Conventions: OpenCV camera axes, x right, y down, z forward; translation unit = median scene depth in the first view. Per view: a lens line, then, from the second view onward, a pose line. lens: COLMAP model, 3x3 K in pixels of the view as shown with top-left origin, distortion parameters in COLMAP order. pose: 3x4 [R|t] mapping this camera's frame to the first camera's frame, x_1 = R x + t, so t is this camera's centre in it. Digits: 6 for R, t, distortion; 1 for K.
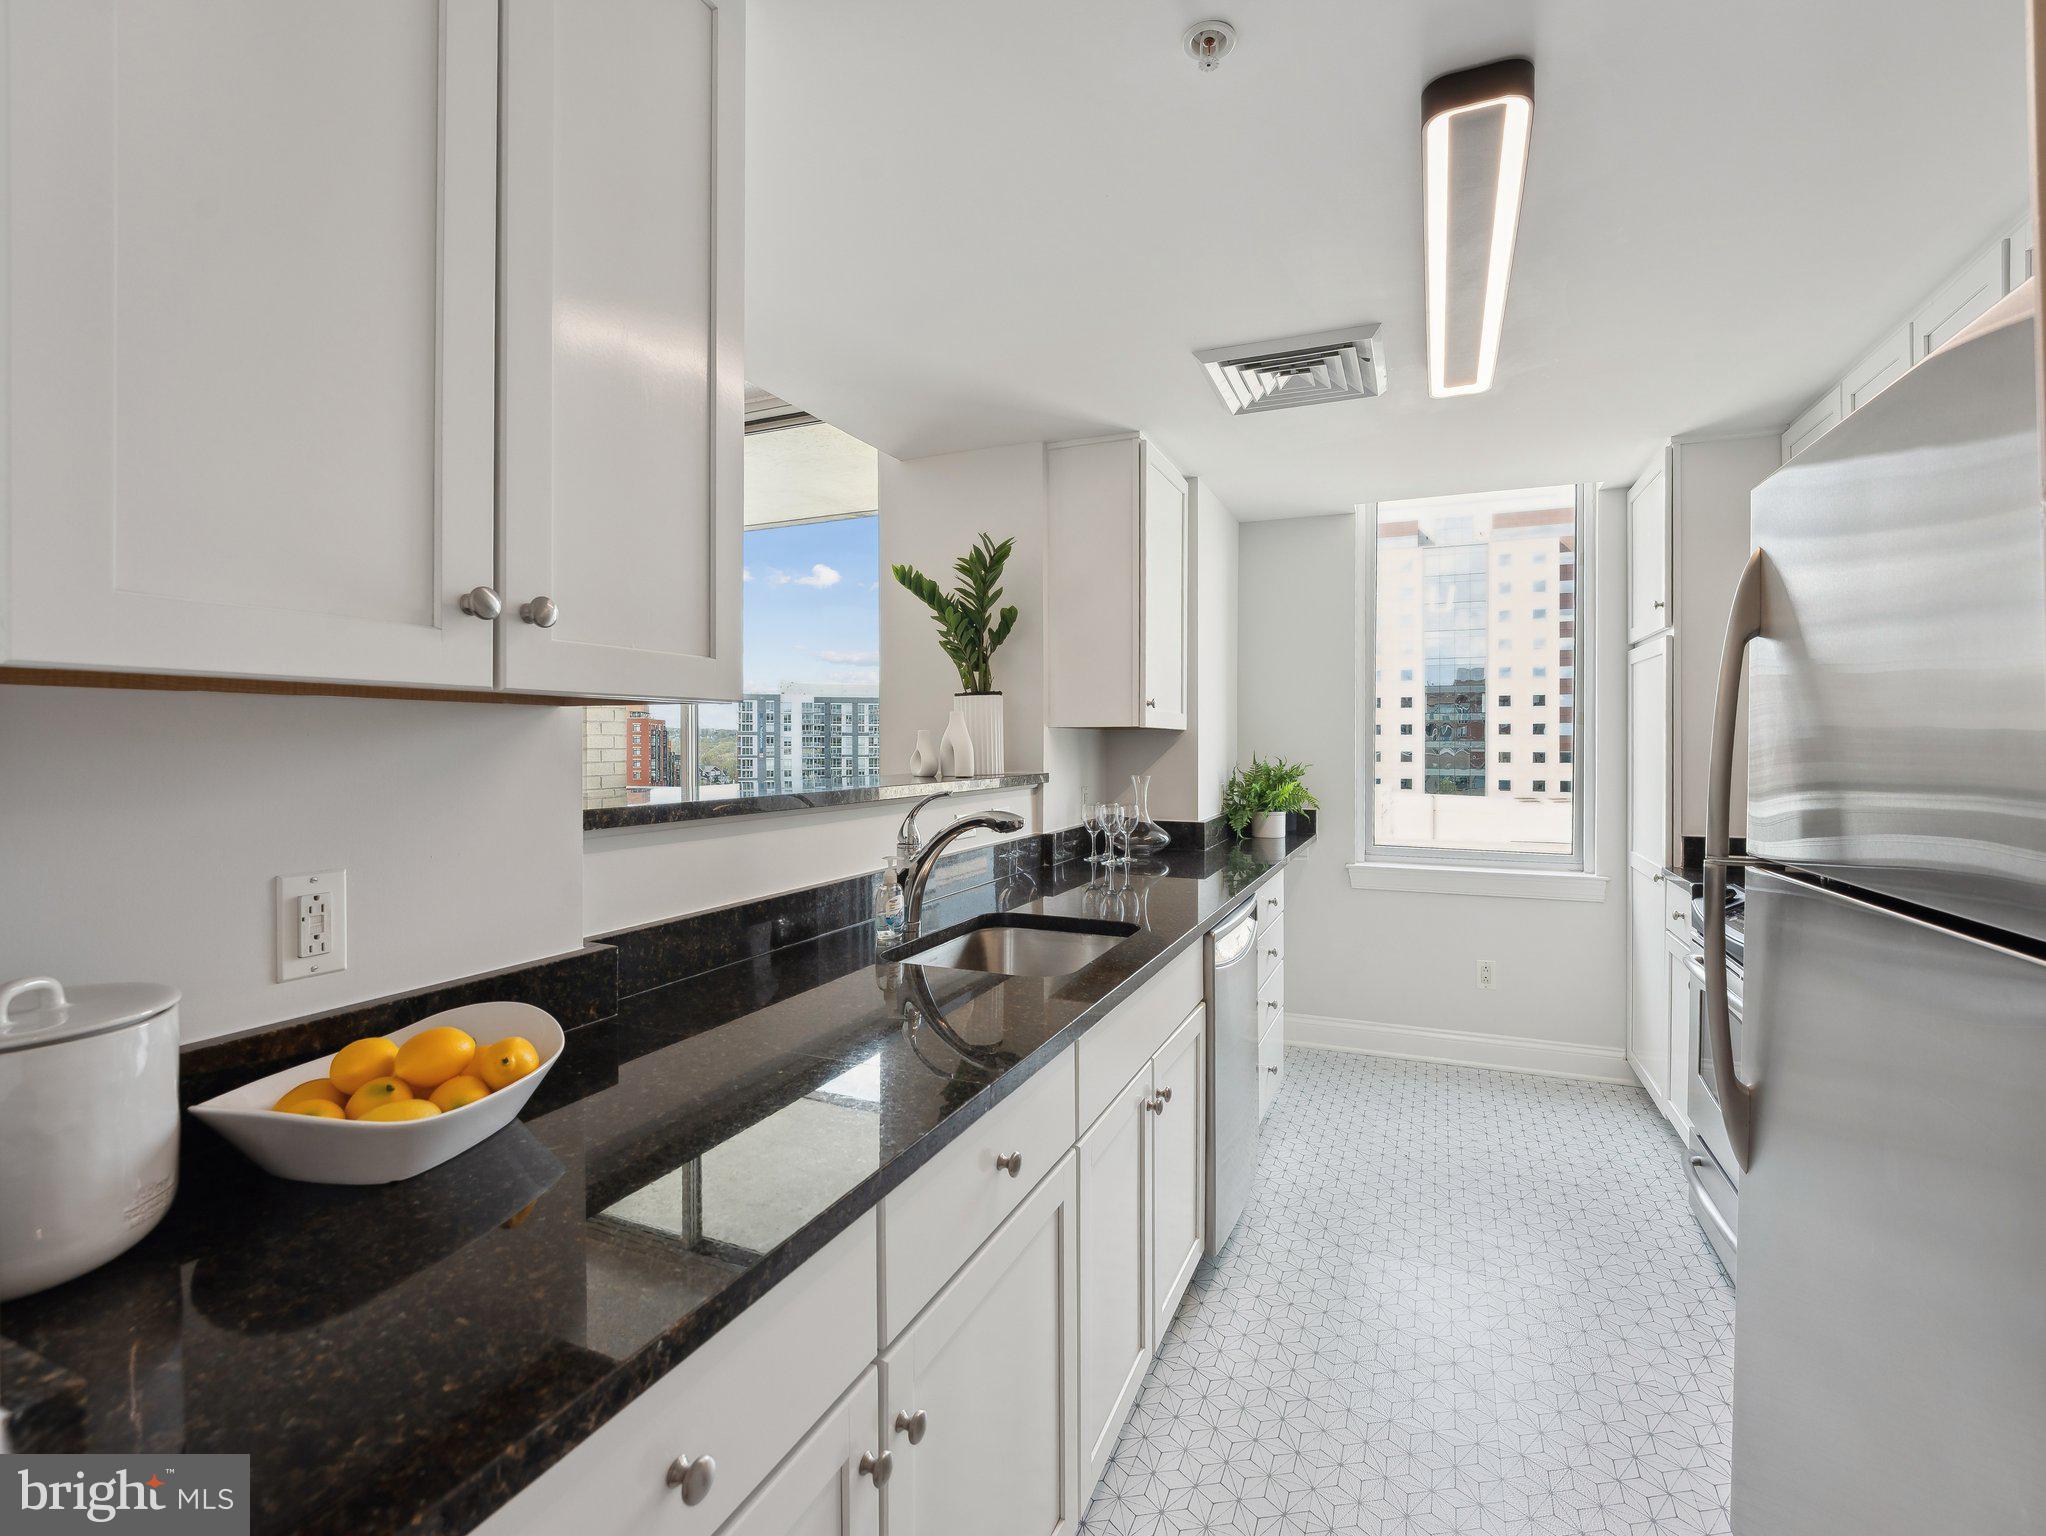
lens RADIAL K [[946.0, 0, 1020.5], [0, 946.0, 758.3], [0, 0, 1]] dist [-0.021580, 0.000660]
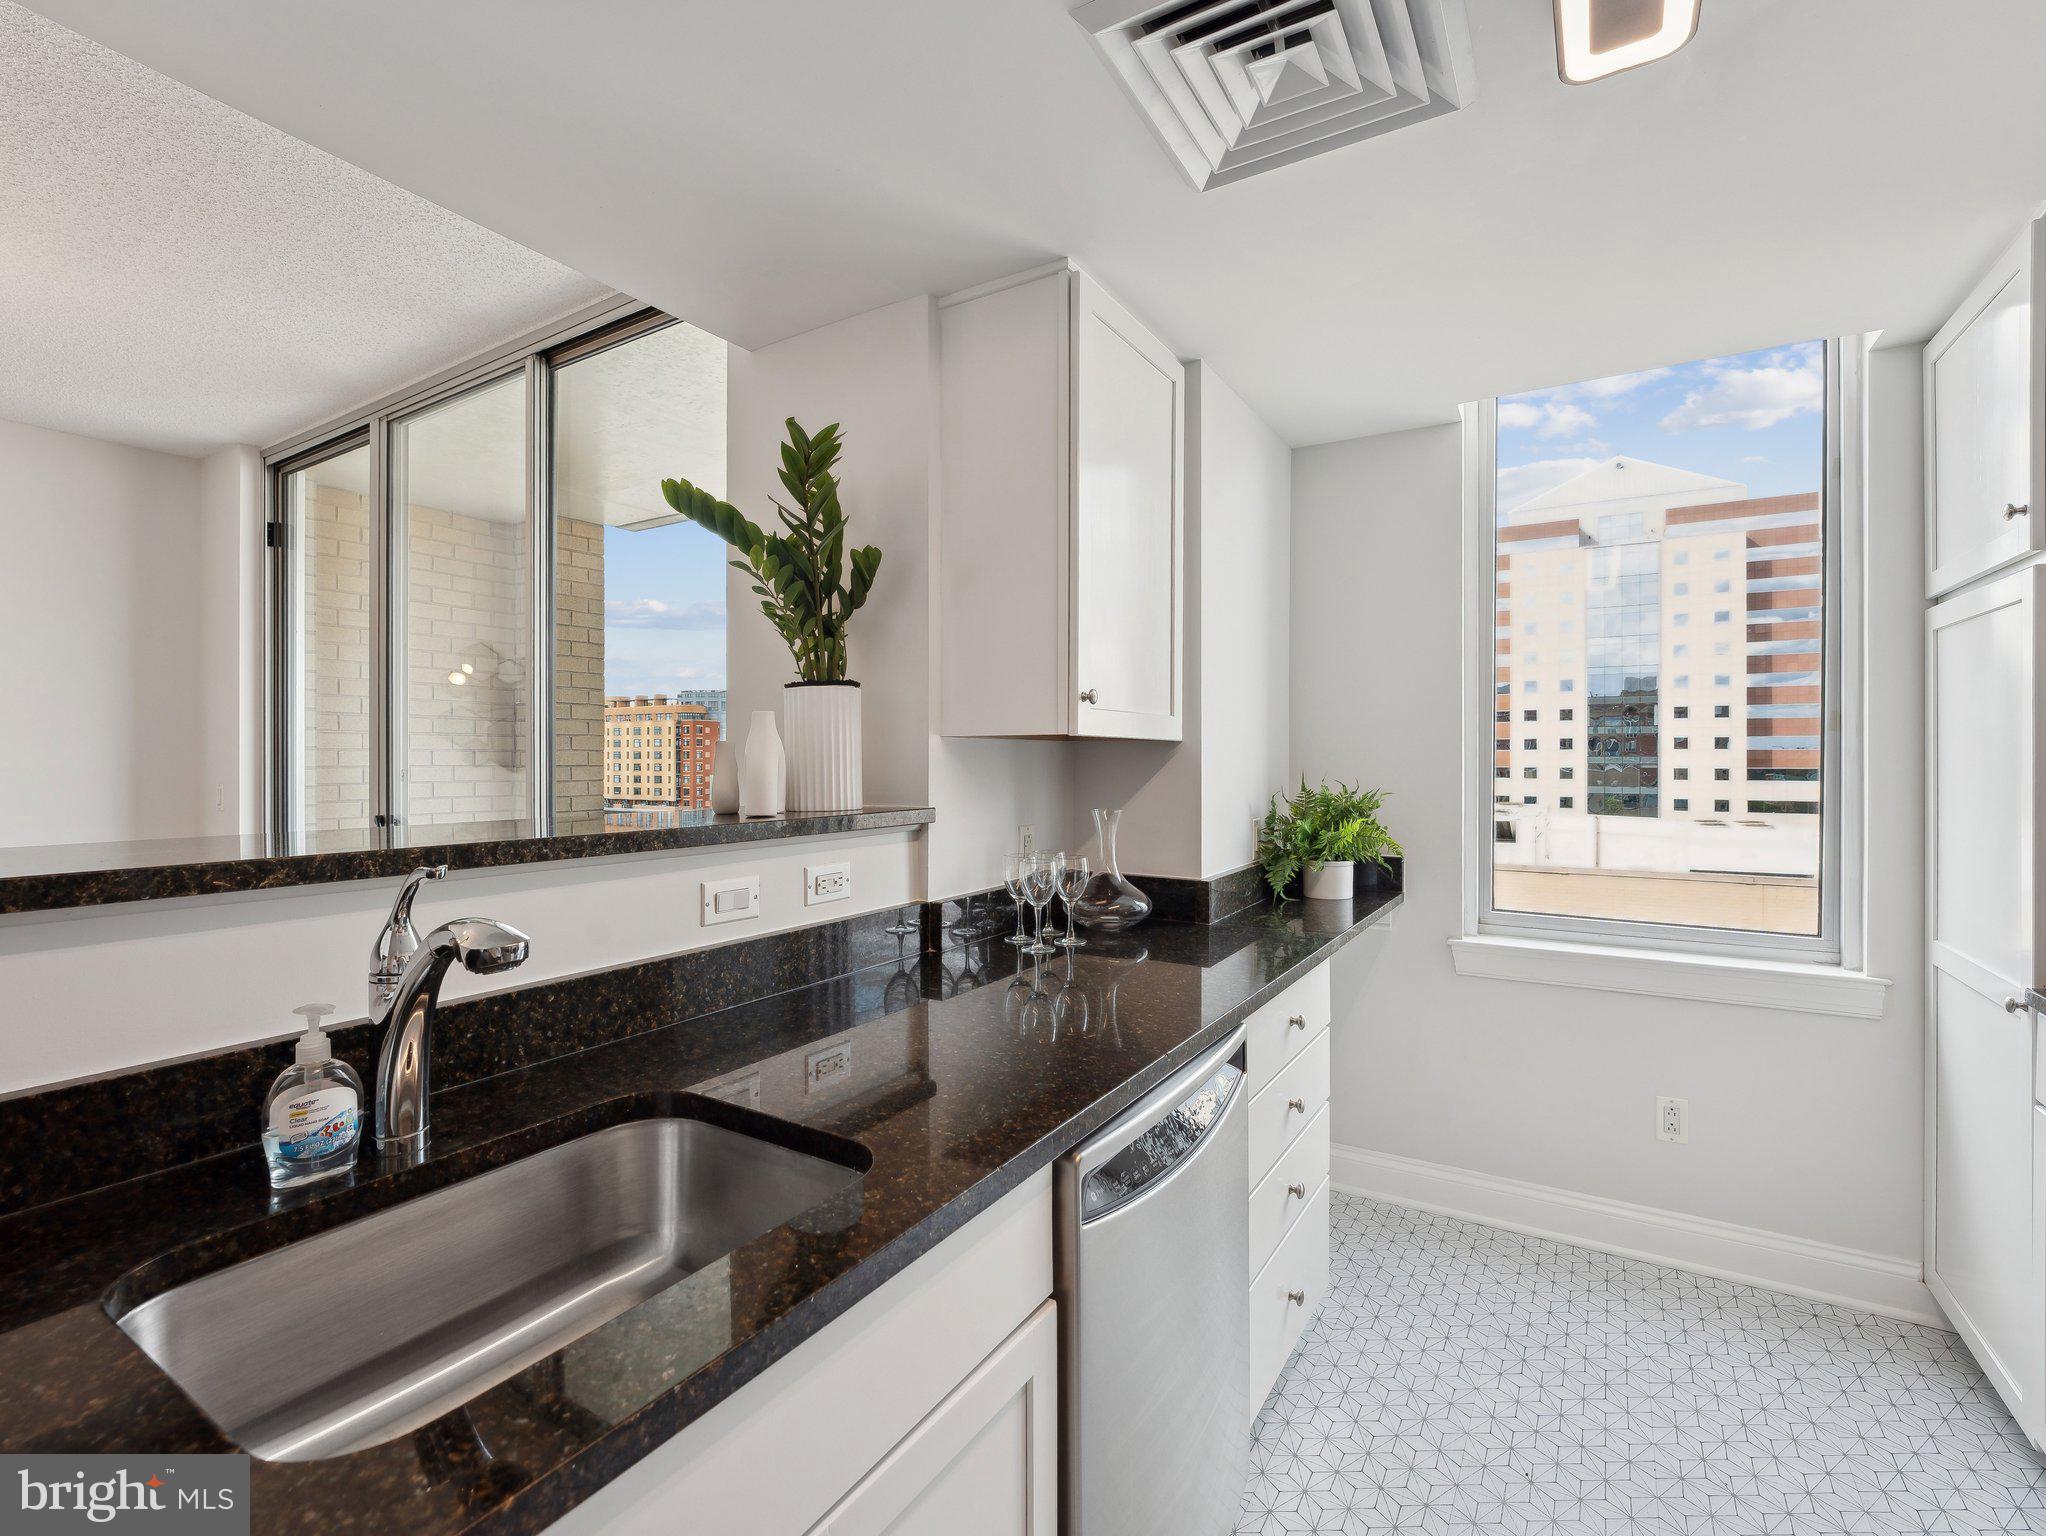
lens RADIAL K [[939.5, 0, 1023.0], [0, 939.5, 768.0], [0, 0, 1]] dist [-0.015279, 0.001477]
pose [[0.990429, 0.001687, -0.138015, 0.144156], [-0.002485, 0.999981, -0.005606, -0.006458], [0.138003, 0.005895, 0.990414, 0.308739]]
